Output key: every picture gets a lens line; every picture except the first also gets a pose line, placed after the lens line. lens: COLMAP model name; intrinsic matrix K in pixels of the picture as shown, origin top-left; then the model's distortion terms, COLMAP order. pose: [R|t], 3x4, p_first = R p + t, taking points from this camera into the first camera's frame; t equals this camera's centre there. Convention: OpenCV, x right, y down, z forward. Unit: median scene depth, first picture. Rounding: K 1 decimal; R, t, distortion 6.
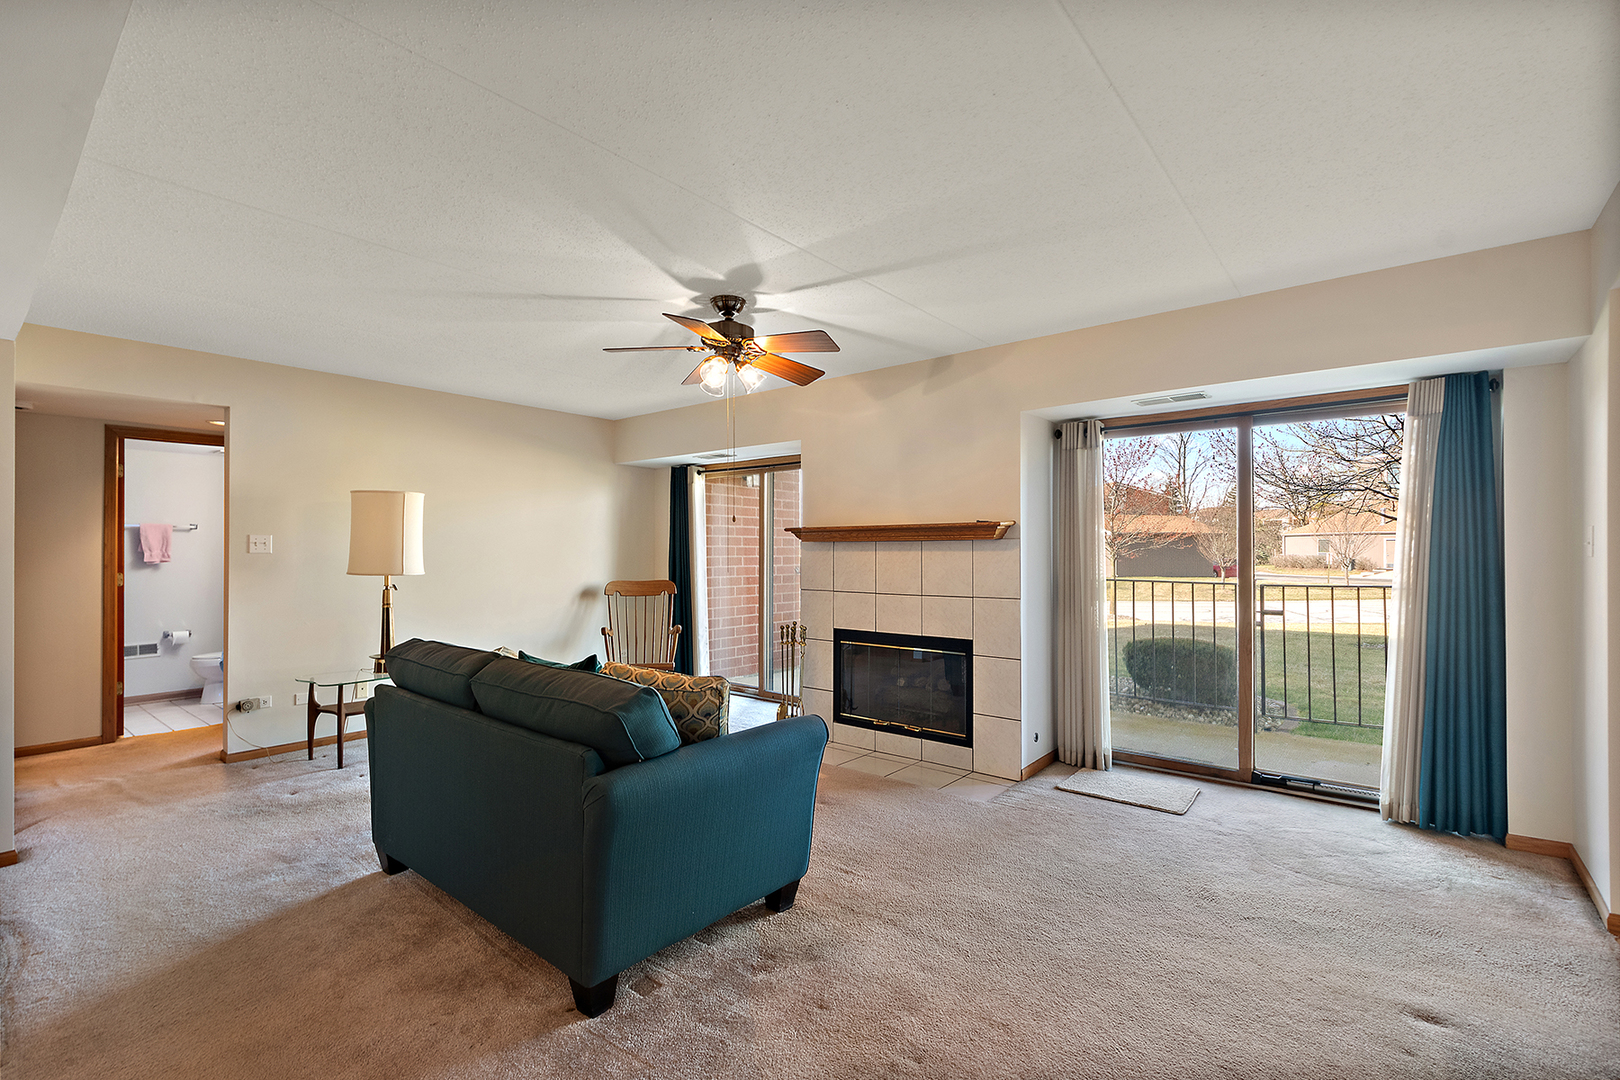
lens RADIAL K [[714.6, 0, 801.4], [0, 714.6, 541.6], [0, 0, 1]] dist [0.002440, -0.000046]
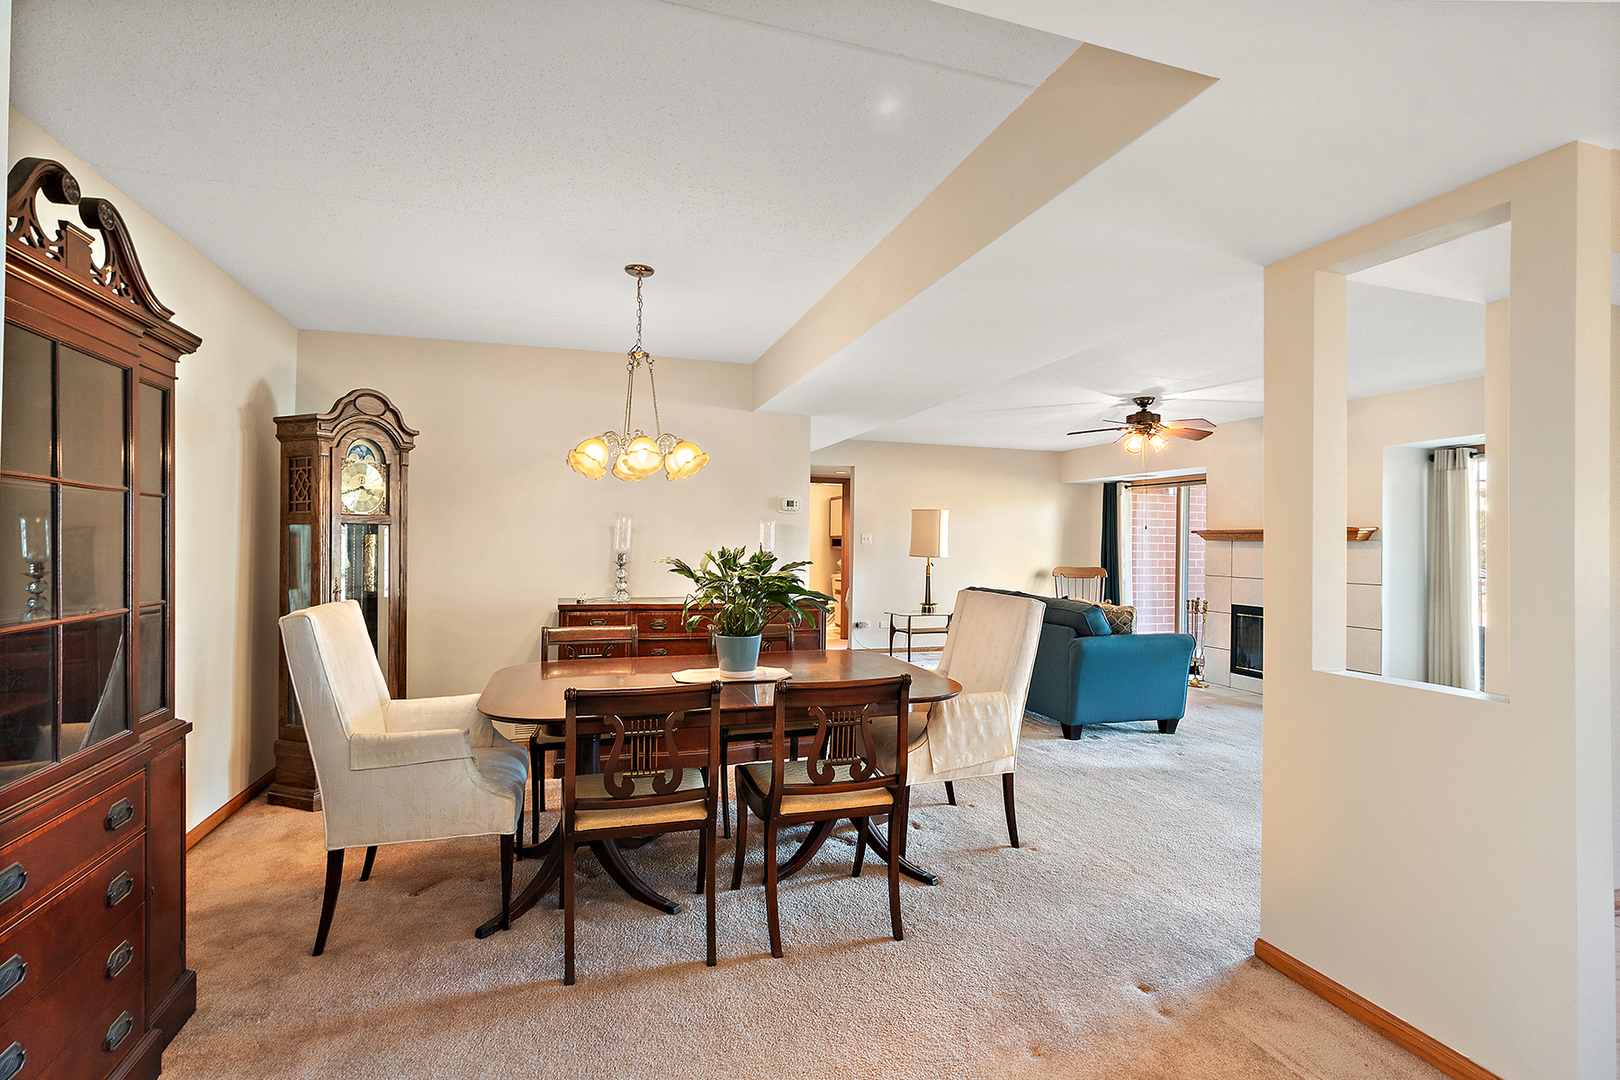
lens RADIAL K [[714.6, 0, 801.4], [0, 714.6, 541.6], [0, 0, 1]] dist [0.002440, -0.000046]
pose [[0.840730, 0.011831, -0.541326, 0.102251], [-0.007539, 0.999920, 0.010146, -0.006447], [0.541403, -0.004449, 0.840752, -0.649843]]
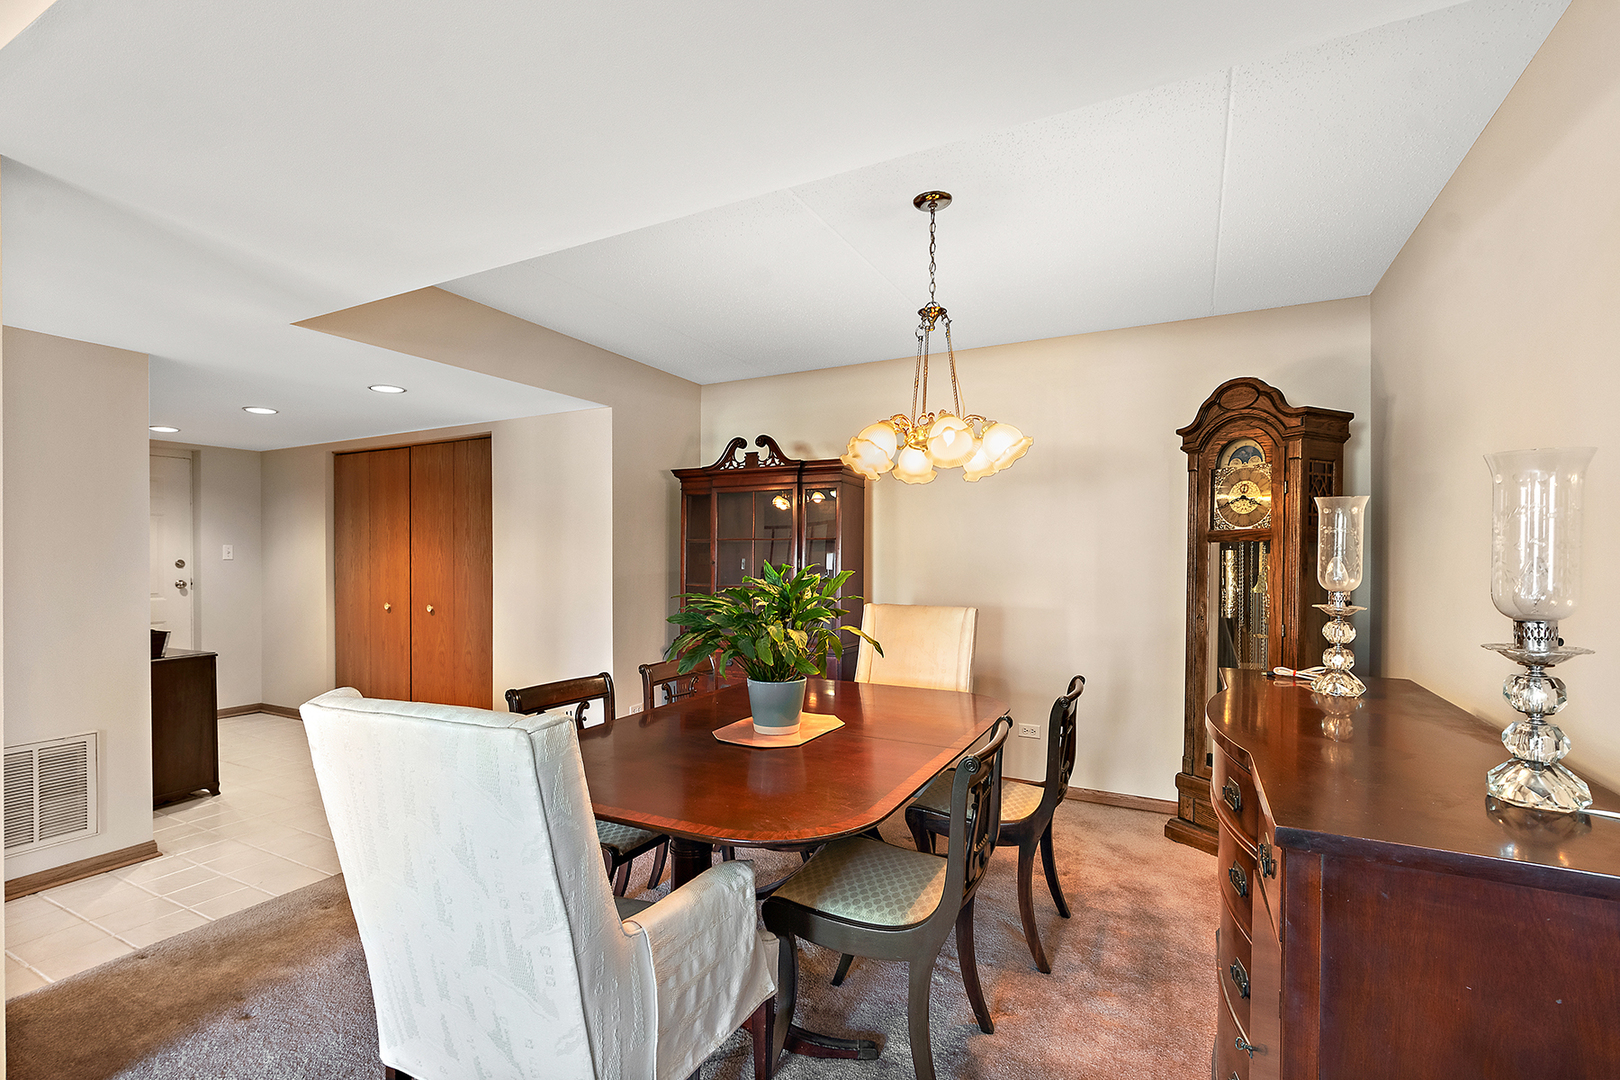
lens RADIAL K [[724.1, 0, 798.6], [0, 724.1, 550.8], [0, 0, 1]] dist [0.003307, 0.000162]
pose [[-0.981961, -0.004059, -0.189039, -0.213888], [-0.001866, 0.999929, -0.011774, 0.004096], [0.189073, -0.011208, -0.981899, 0.361669]]
